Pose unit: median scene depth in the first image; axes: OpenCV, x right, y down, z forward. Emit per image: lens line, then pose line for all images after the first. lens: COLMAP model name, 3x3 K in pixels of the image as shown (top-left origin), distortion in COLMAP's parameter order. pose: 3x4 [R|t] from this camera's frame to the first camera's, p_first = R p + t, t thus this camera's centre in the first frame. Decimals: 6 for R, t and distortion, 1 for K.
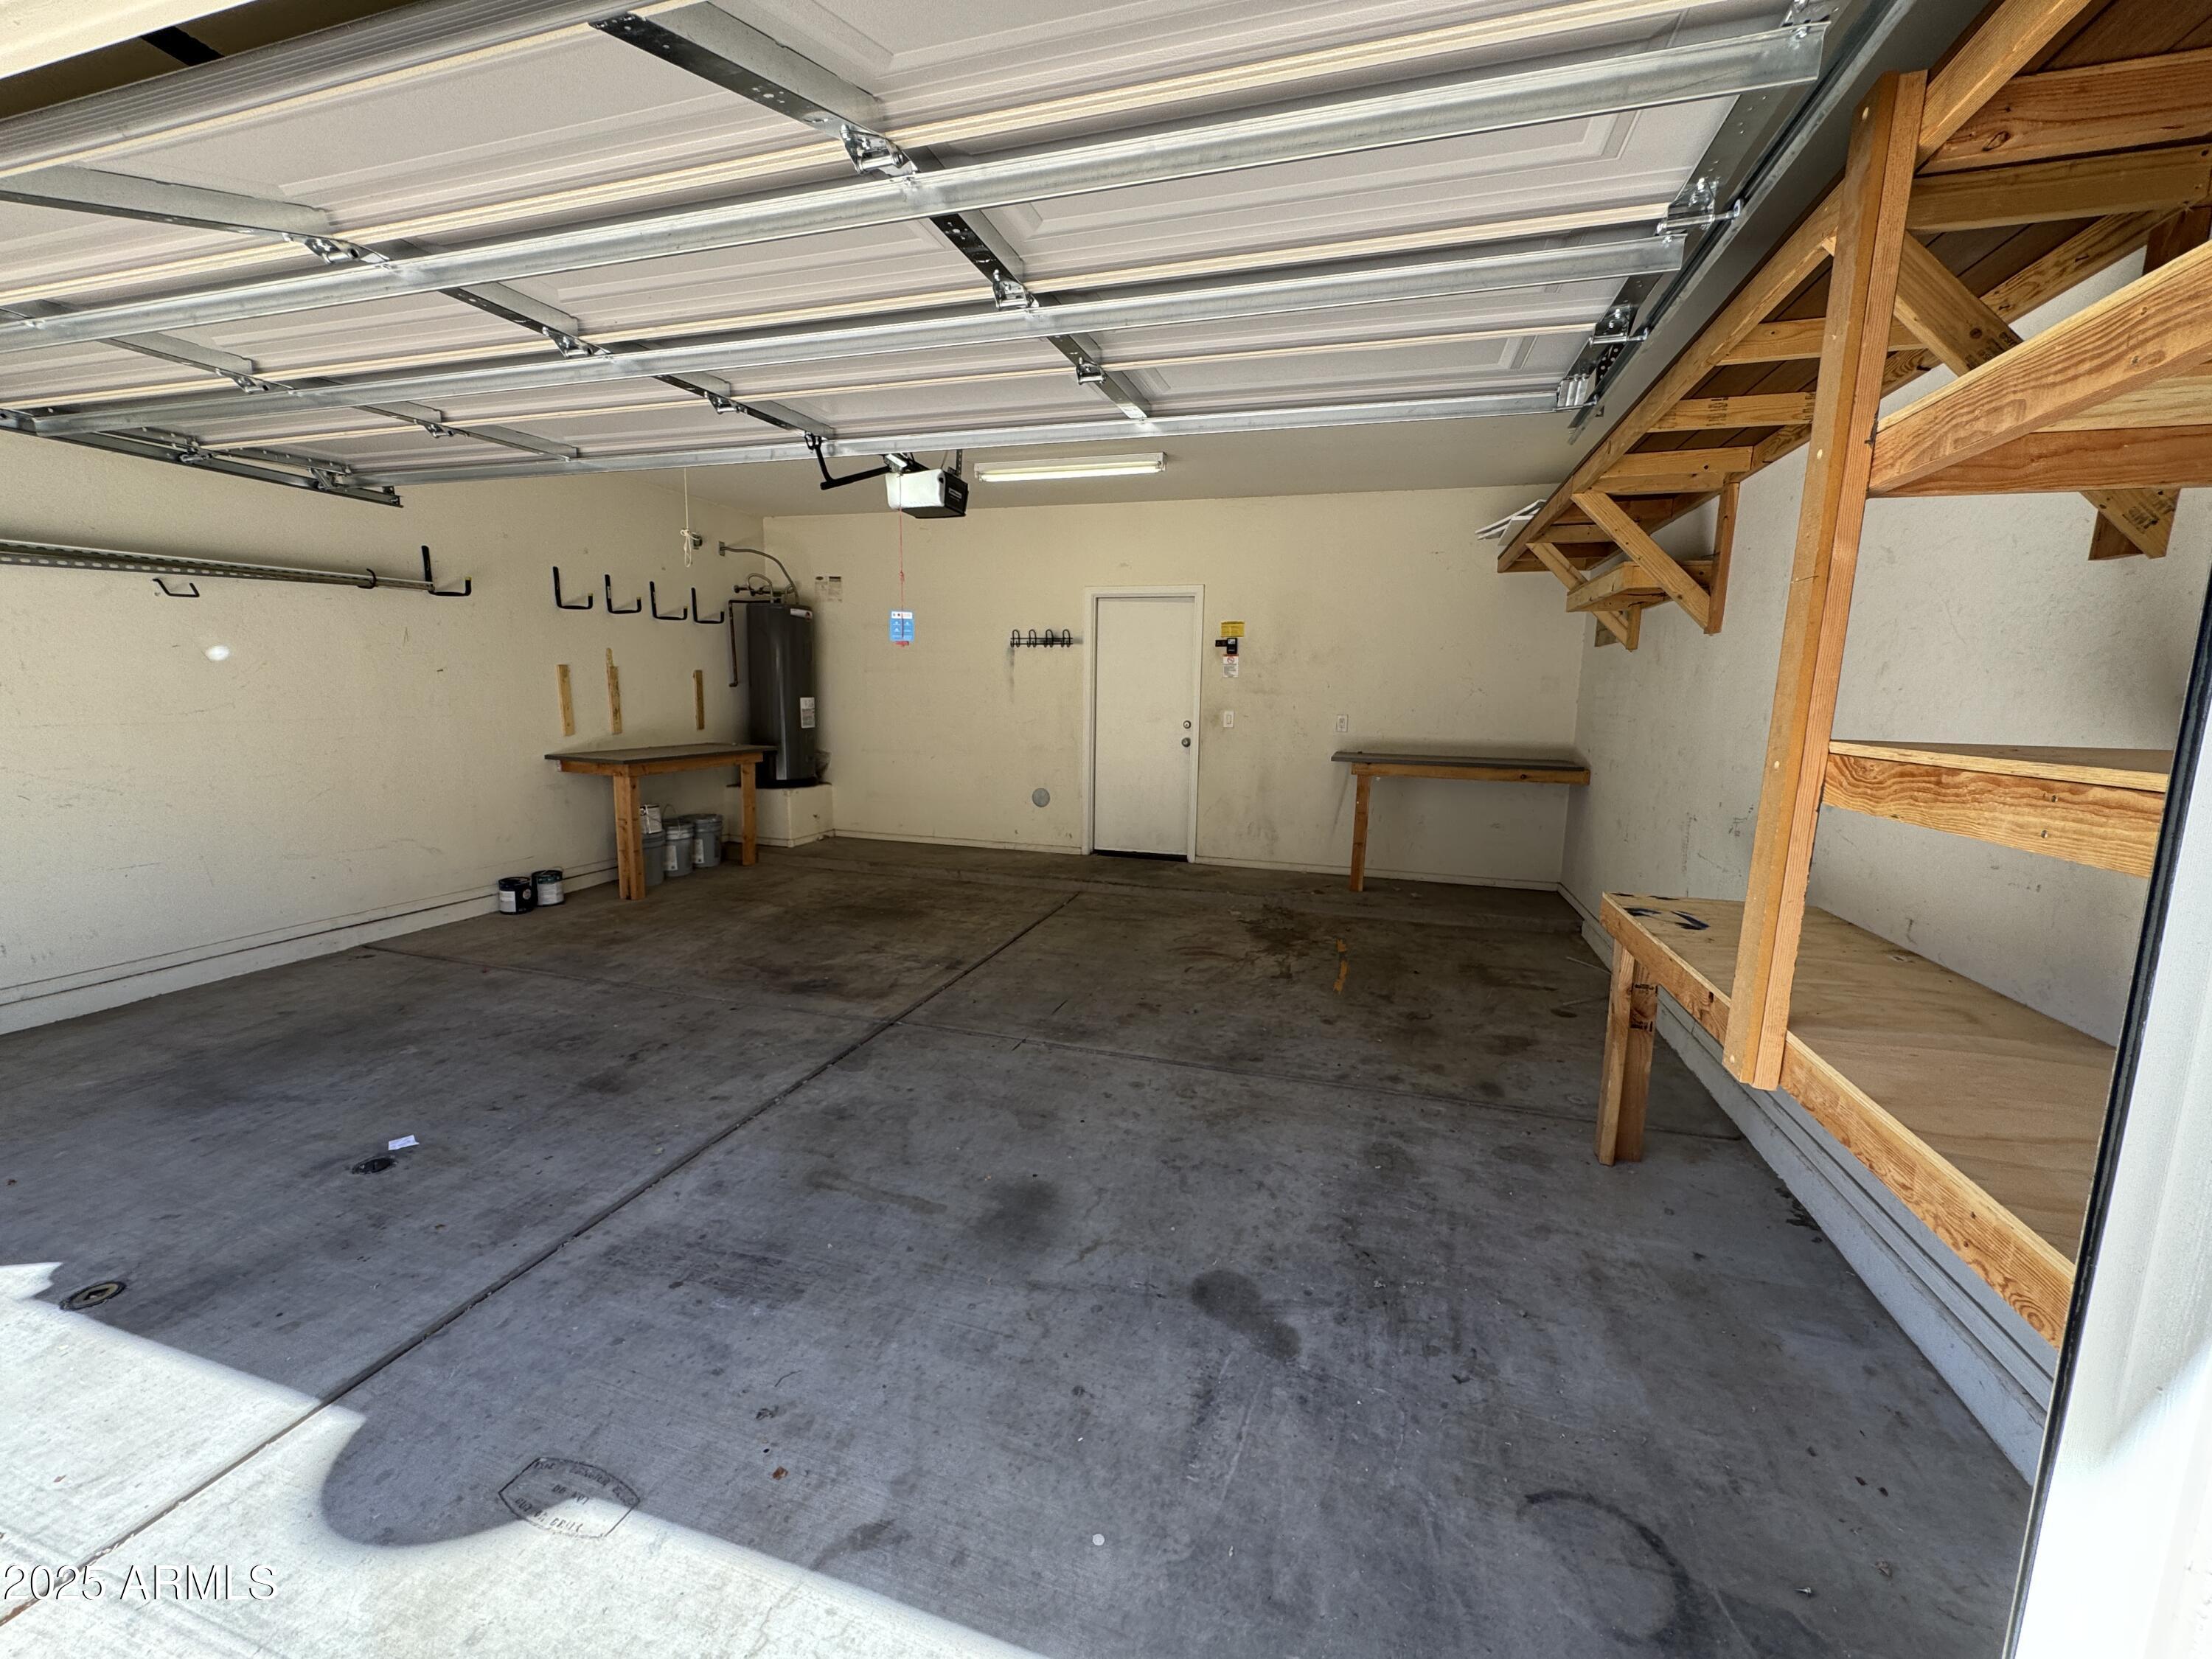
lens RADIAL K [[887.8, 0, 1100.7], [0, 887.8, 829.1], [0, 0, 1]] dist [-0.003355, 0.000647]
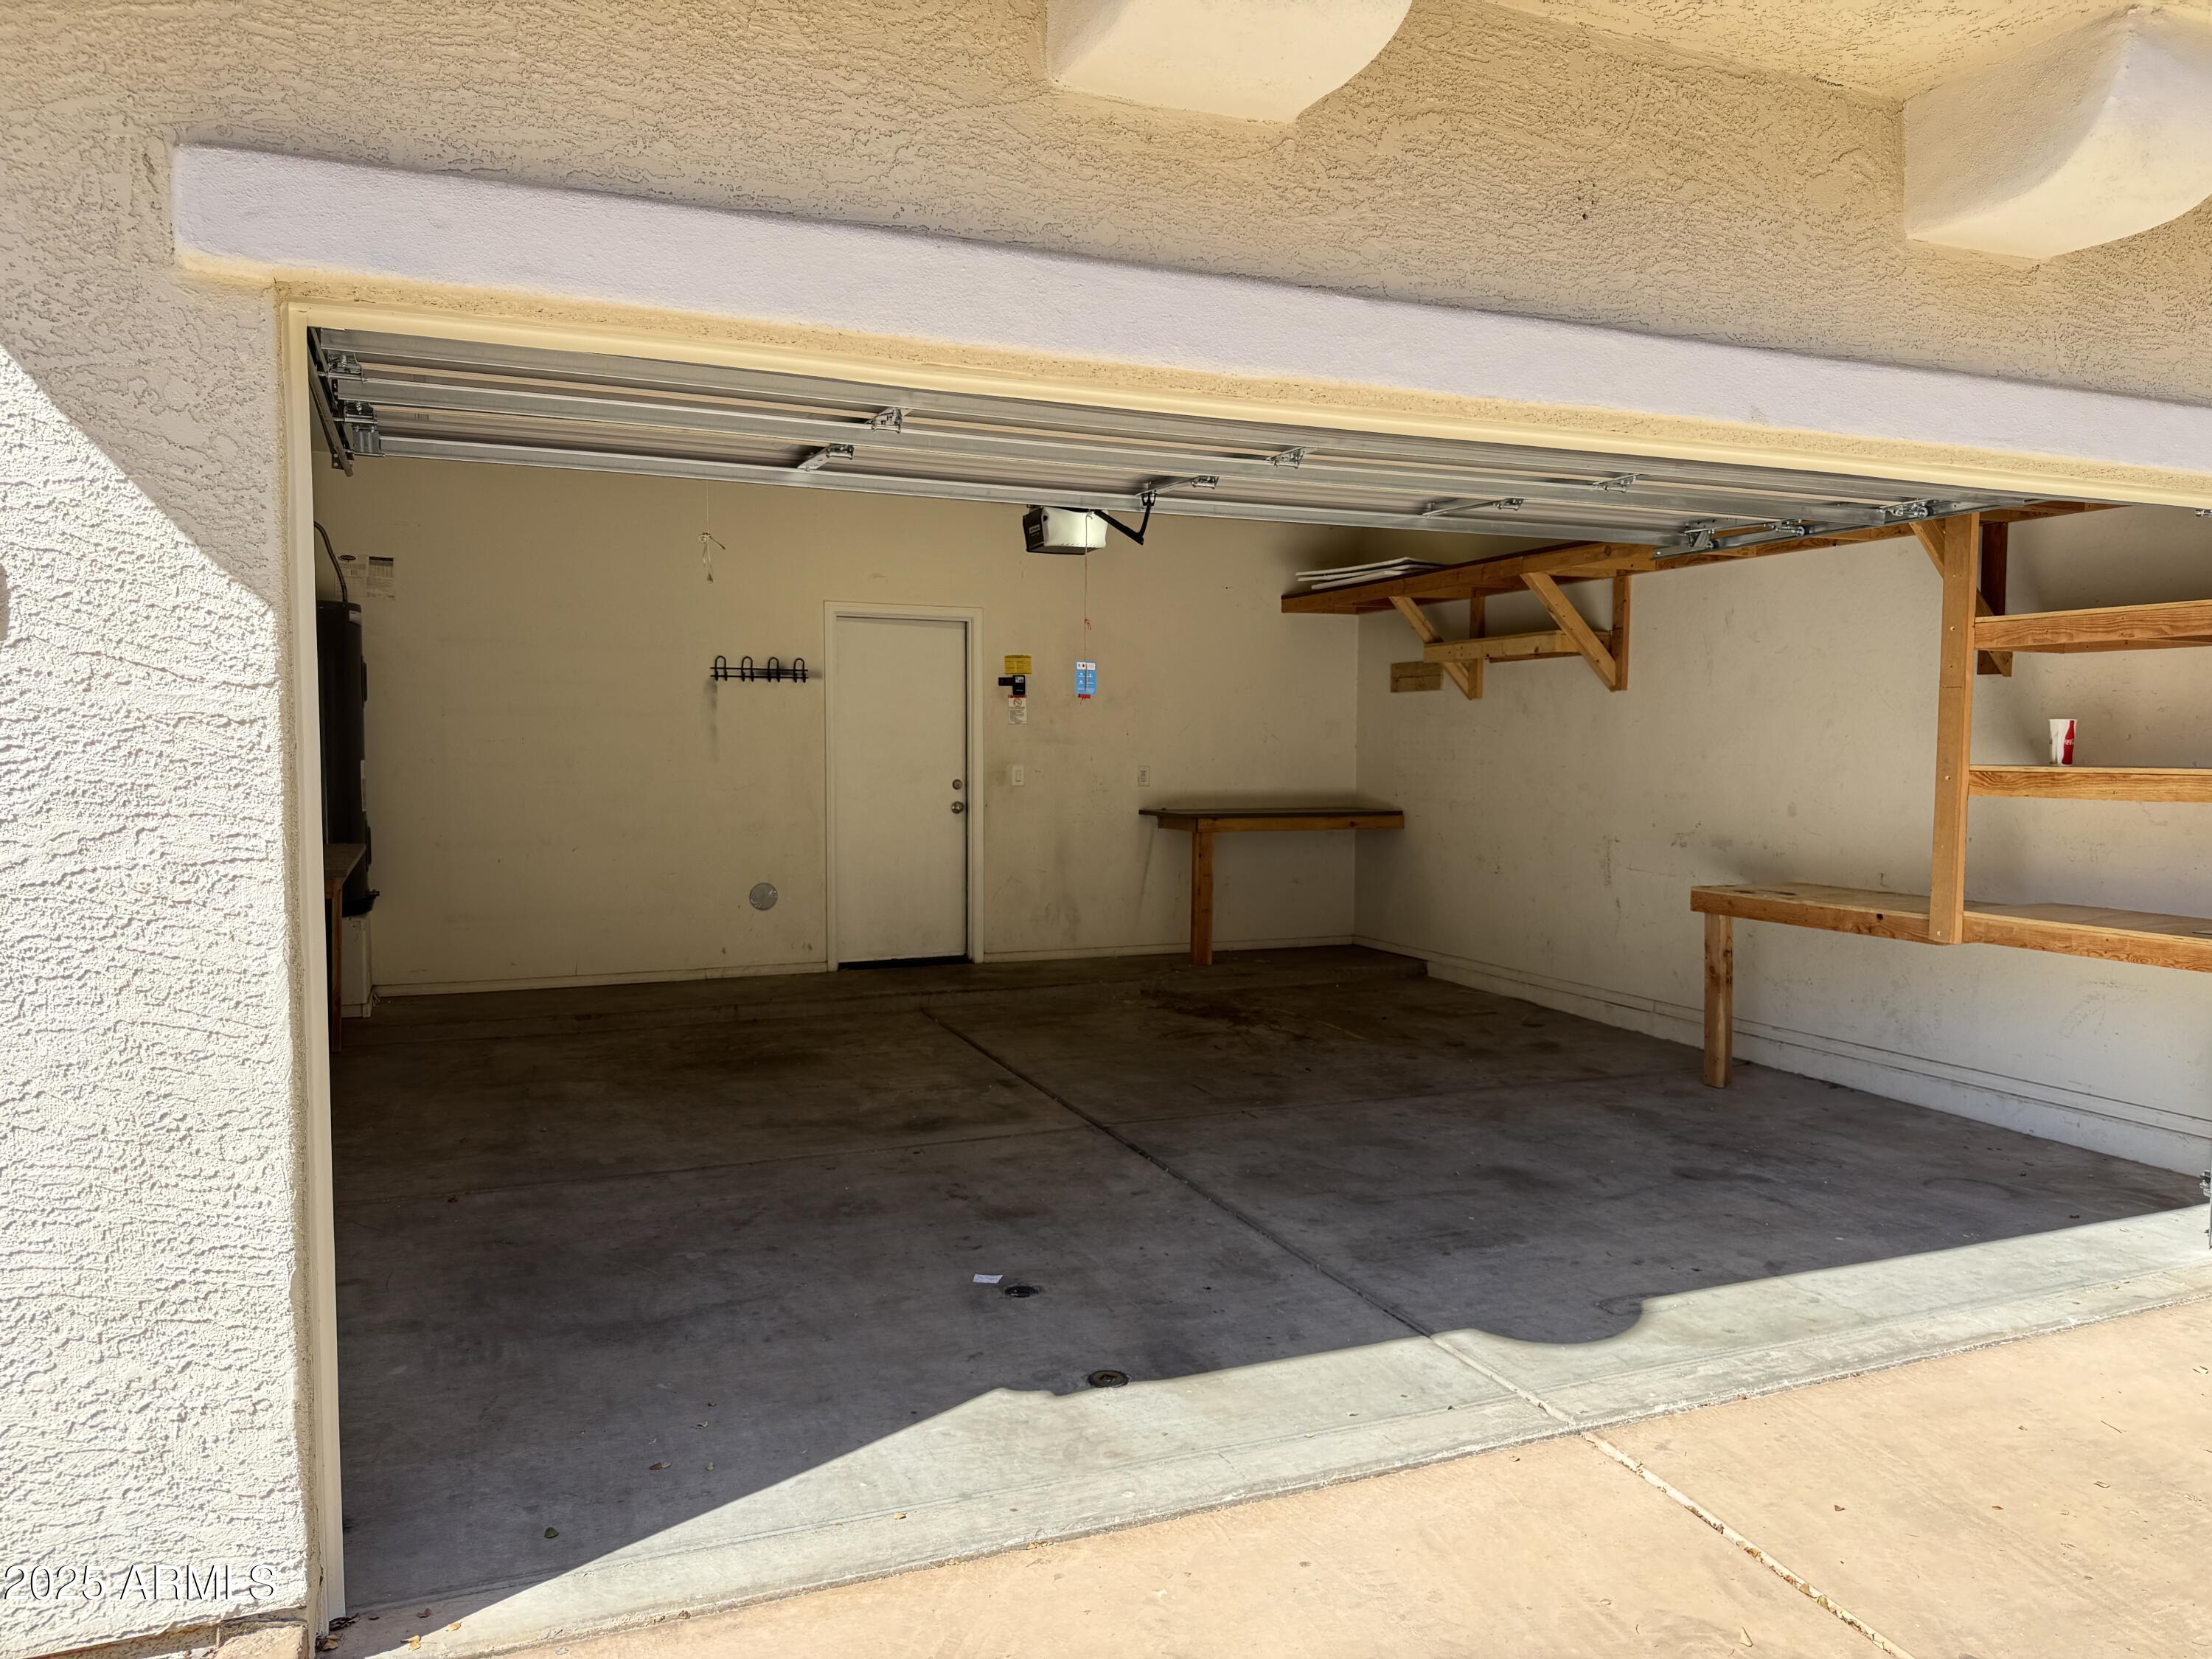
lens RADIAL K [[1584.8, 0, 1109.4], [0, 1584.8, 831.0], [0, 0, 1]] dist [0.068433, -0.023838]
pose [[0.764005, -0.051399, 0.643160, -1.341175], [0.108823, 0.992807, -0.049928, 0.009886], [-0.635967, 0.108136, 0.764103, -0.246503]]
